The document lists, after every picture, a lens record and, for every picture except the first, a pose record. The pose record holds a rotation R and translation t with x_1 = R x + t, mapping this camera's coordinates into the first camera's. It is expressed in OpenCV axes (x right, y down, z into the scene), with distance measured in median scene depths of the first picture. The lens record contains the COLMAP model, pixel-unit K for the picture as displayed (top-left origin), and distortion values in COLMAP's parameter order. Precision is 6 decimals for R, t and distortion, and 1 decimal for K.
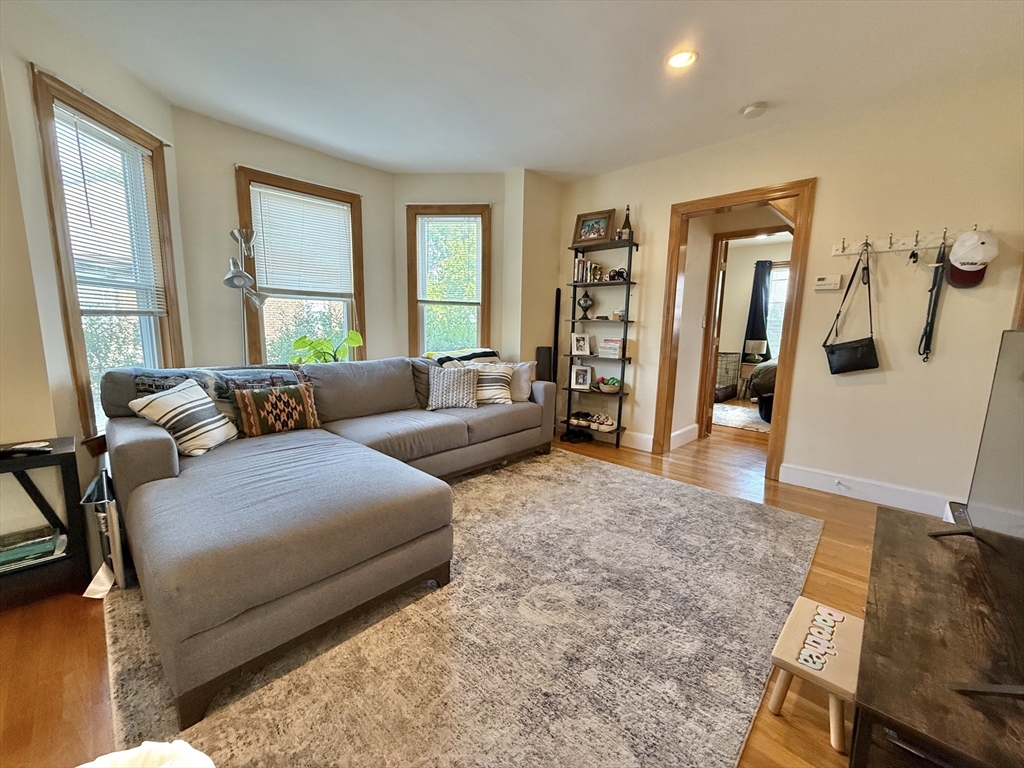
lens RADIAL K [[408.4, 0, 511.8], [0, 408.4, 385.9], [0, 0, 1]] dist [0.002320, -0.002047]
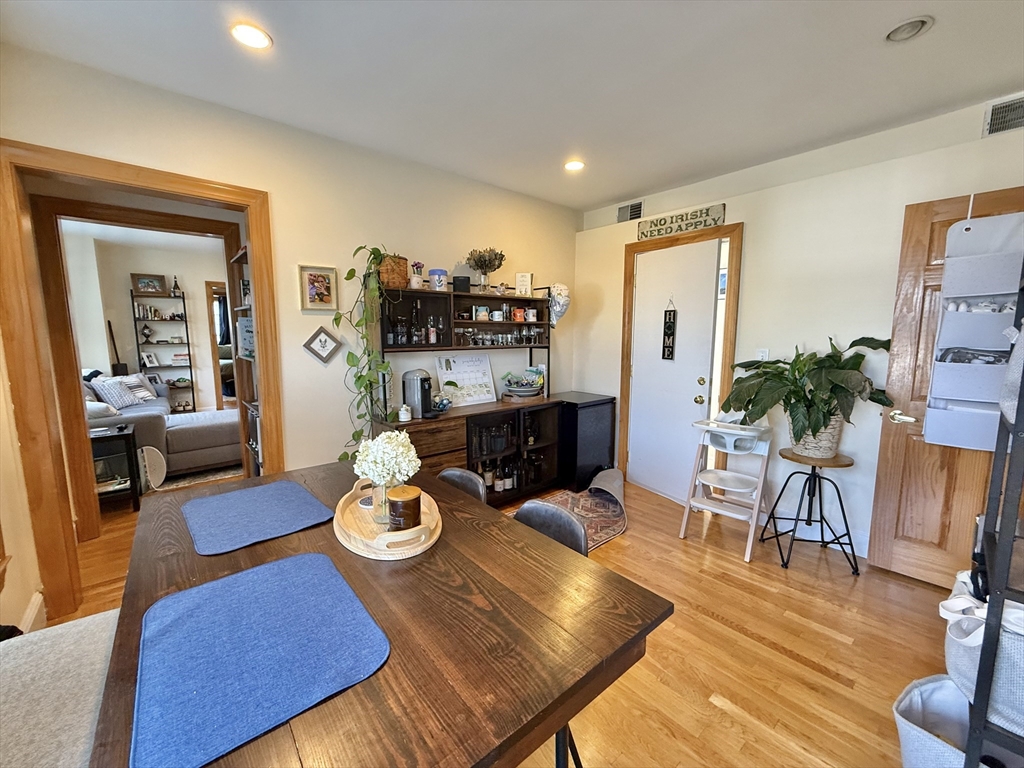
lens RADIAL K [[408.4, 0, 511.8], [0, 408.4, 385.9], [0, 0, 1]] dist [0.002320, -0.002047]
pose [[0.110684, -0.149707, 0.982516, -1.491877], [0.154269, 0.979196, 0.131822, -0.001579], [-0.981810, 0.136981, 0.131476, -0.614881]]
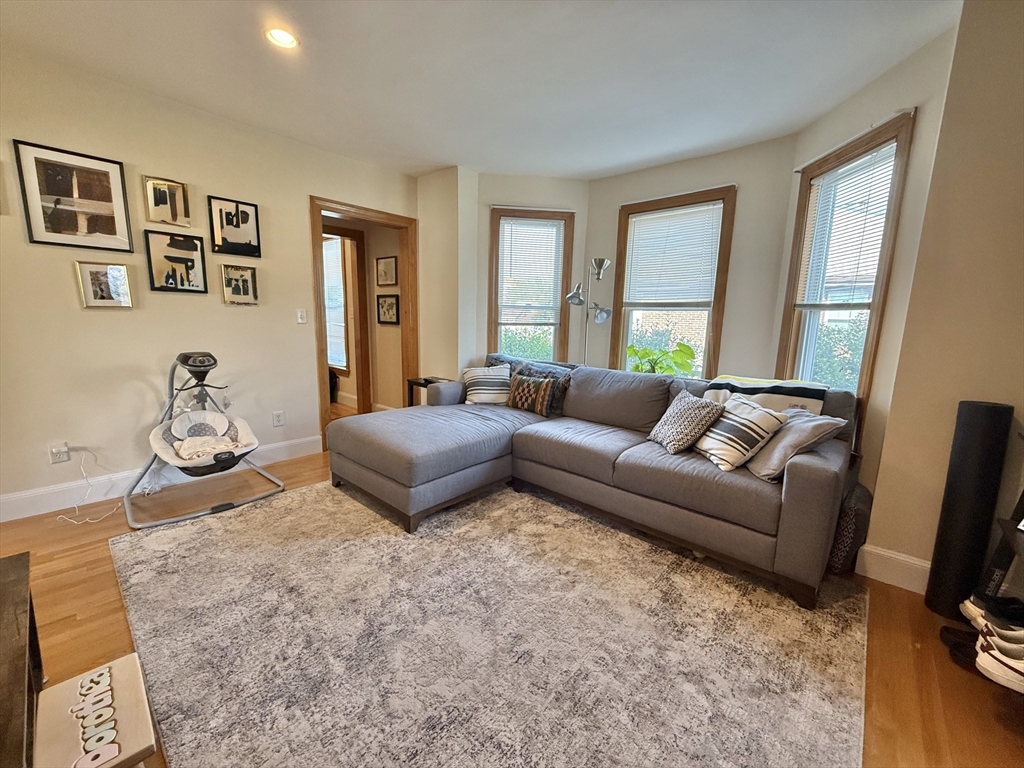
lens RADIAL K [[408.4, 0, 511.8], [0, 408.4, 385.9], [0, 0, 1]] dist [0.002320, -0.002047]
pose [[0.030202, 0.141250, -0.989513, 0.602699], [-0.174995, 0.975422, 0.133897, -0.109756], [0.984106, 0.169116, 0.054177, 0.670721]]
